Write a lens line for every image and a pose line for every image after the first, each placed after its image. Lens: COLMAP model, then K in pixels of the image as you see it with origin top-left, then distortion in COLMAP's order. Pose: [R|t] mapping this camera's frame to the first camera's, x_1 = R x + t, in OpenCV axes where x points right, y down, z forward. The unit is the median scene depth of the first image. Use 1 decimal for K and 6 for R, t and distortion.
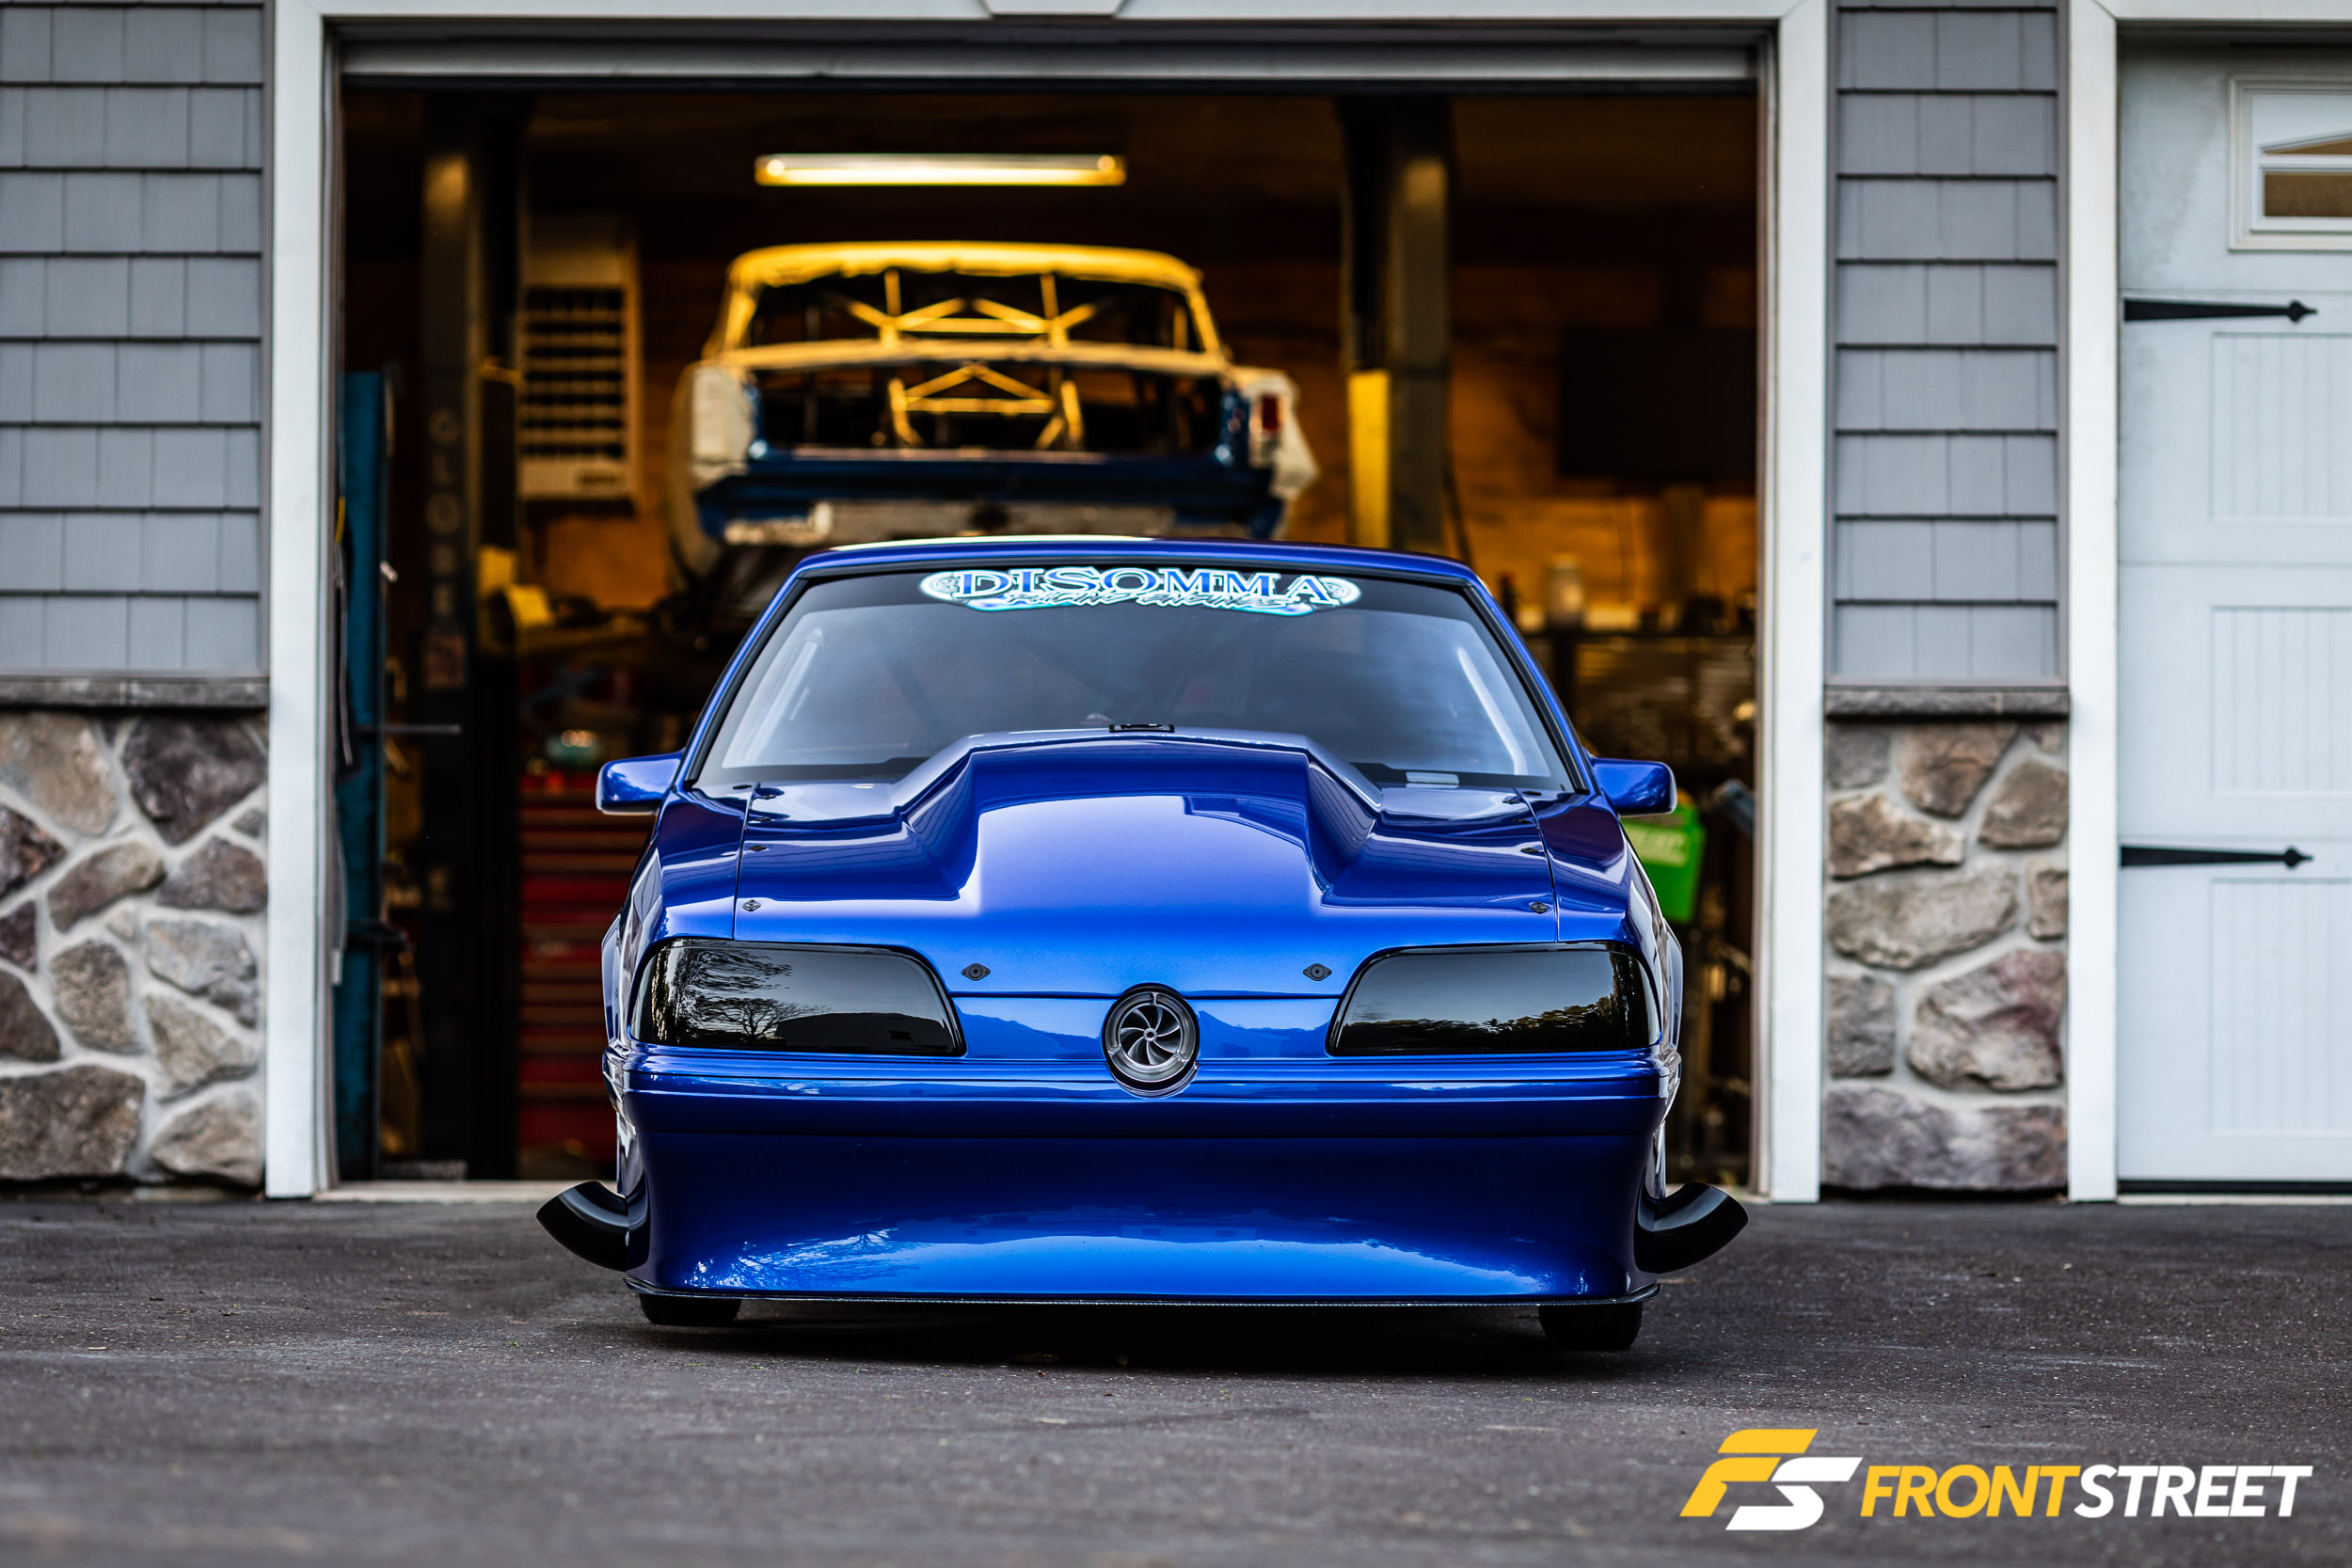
lens RADIAL K [[9385.9, 0, 975.5], [0, 9385.9, 782.9], [0, 0, 1]] dist [0.025487, -2.111045]
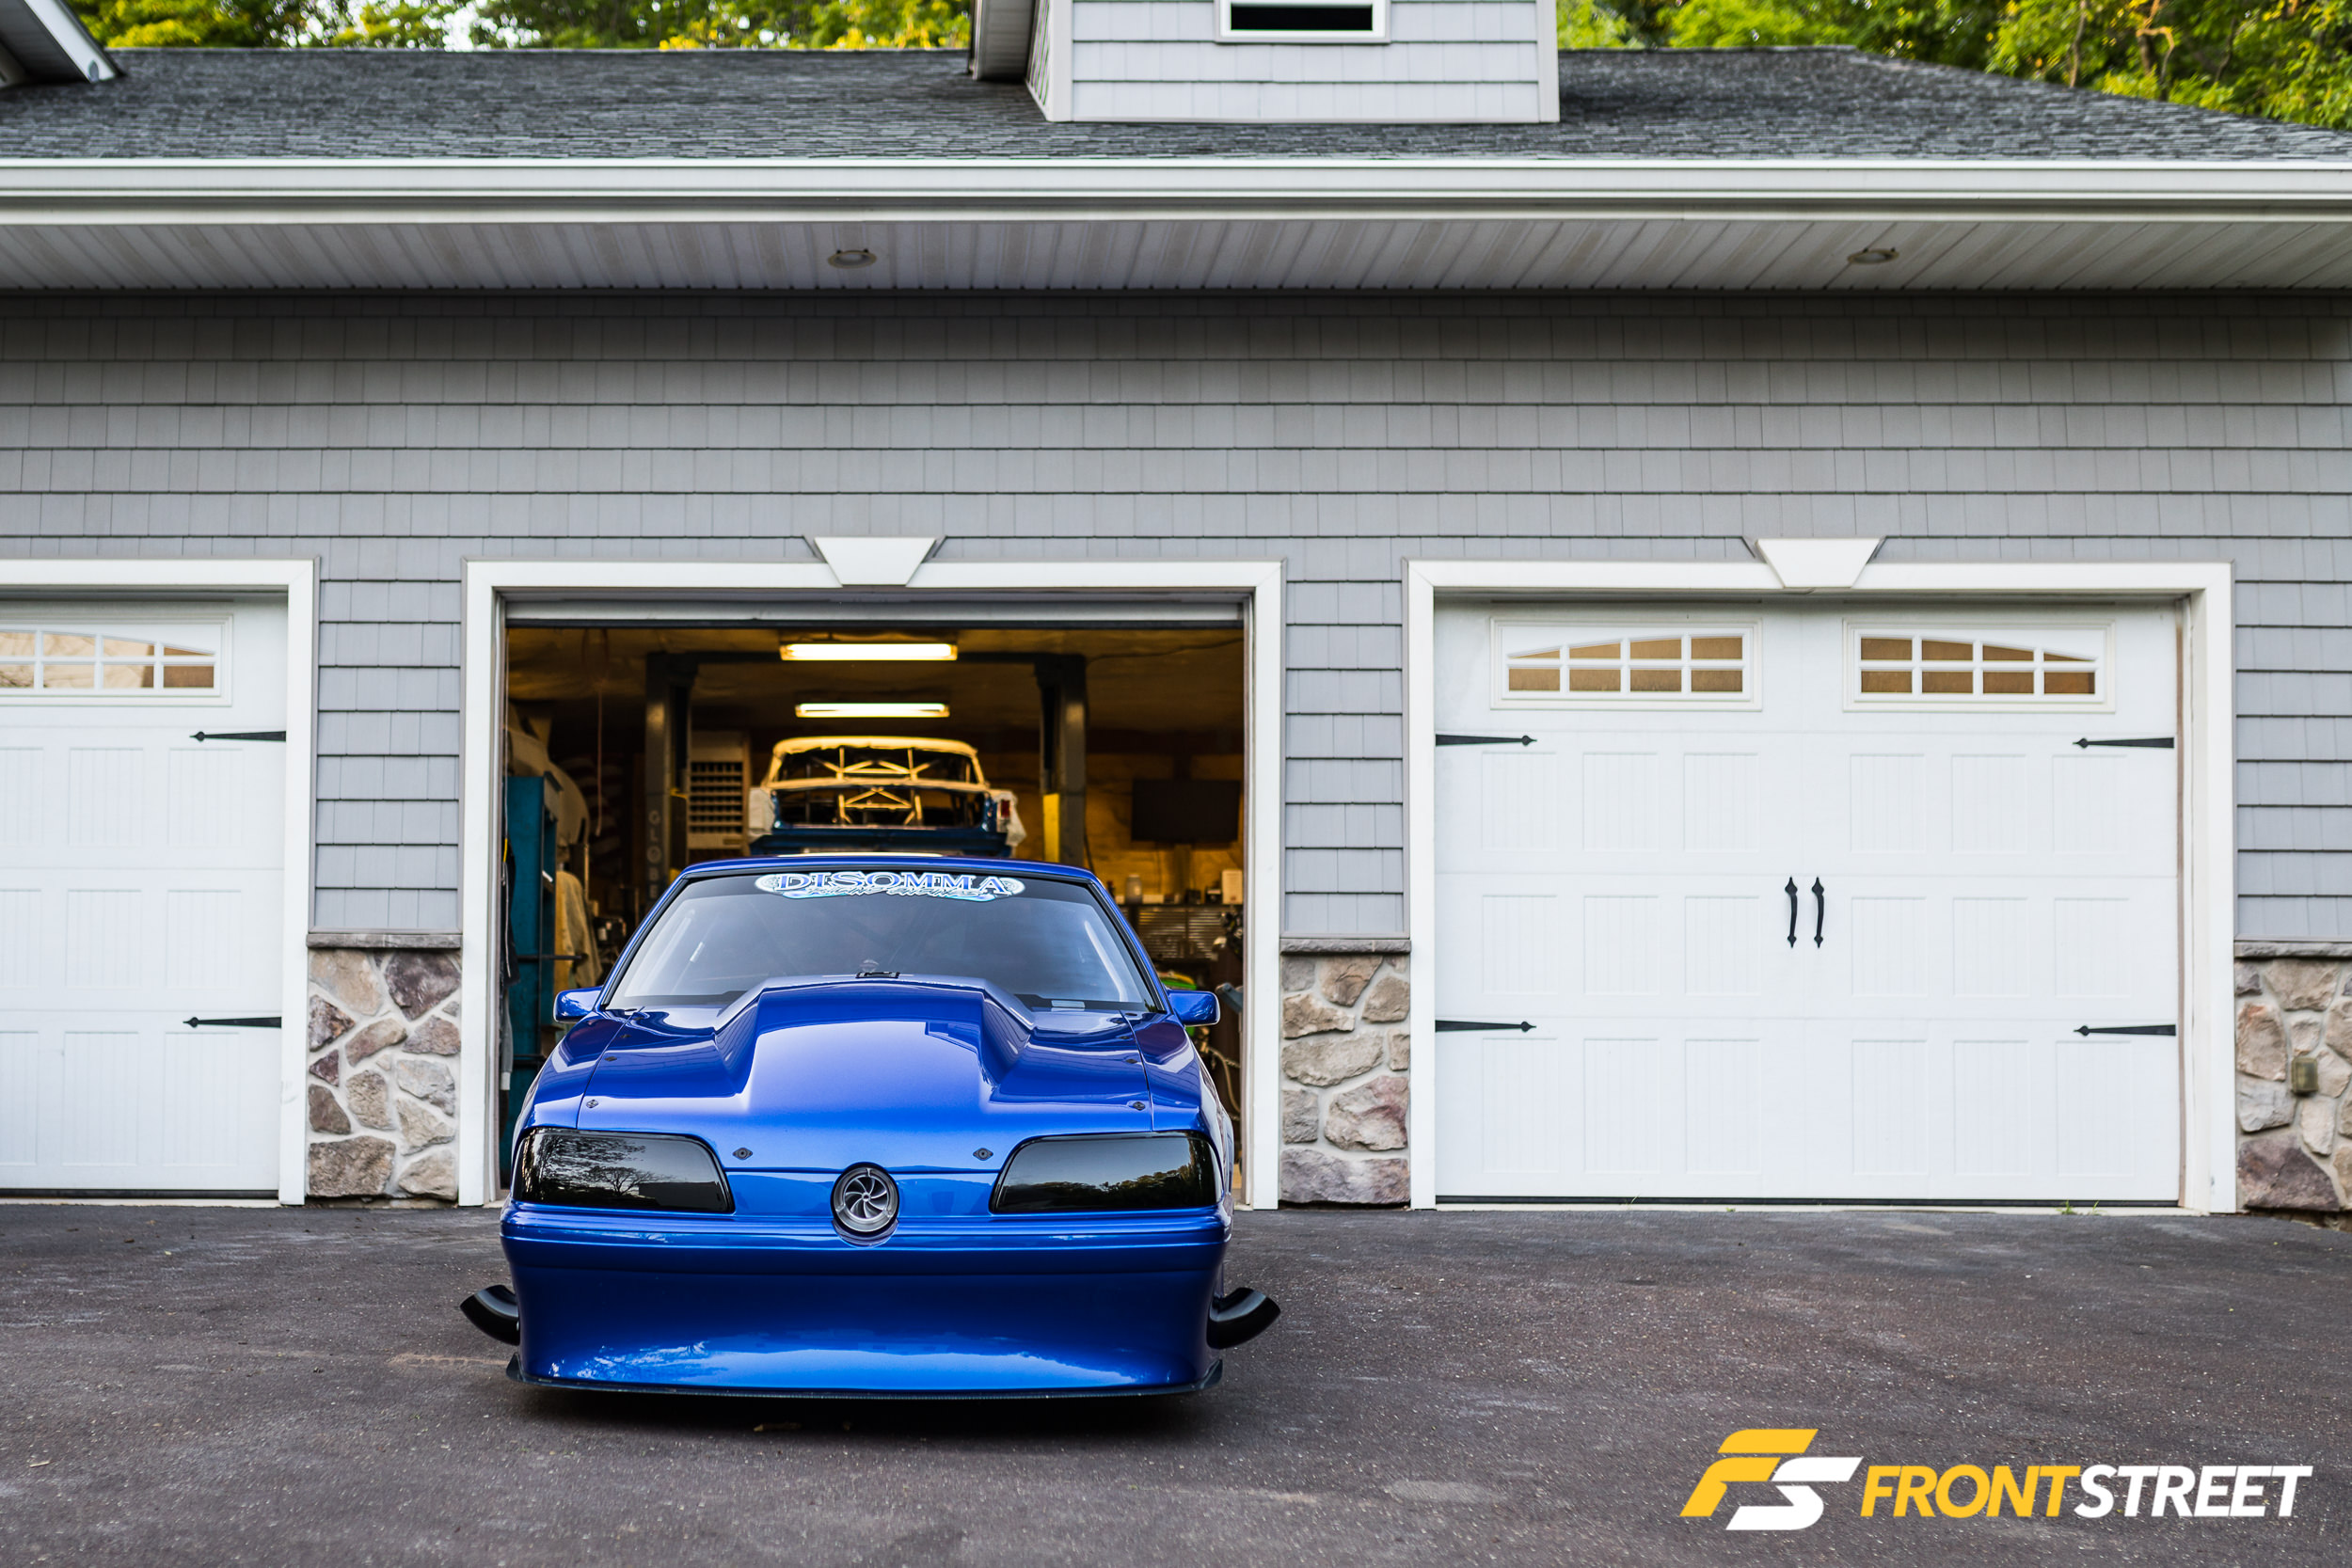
lens RADIAL K [[2974.3, 0, 871.2], [0, 2974.3, 892.2], [0, 0, 1]] dist [0.004836, 0.038013]
pose [[0.999738, -0.000203, -0.022880, 0.021548], [-0.000235, 0.999817, -0.019107, -0.007834], [0.022880, 0.019107, 0.999556, 0.397437]]
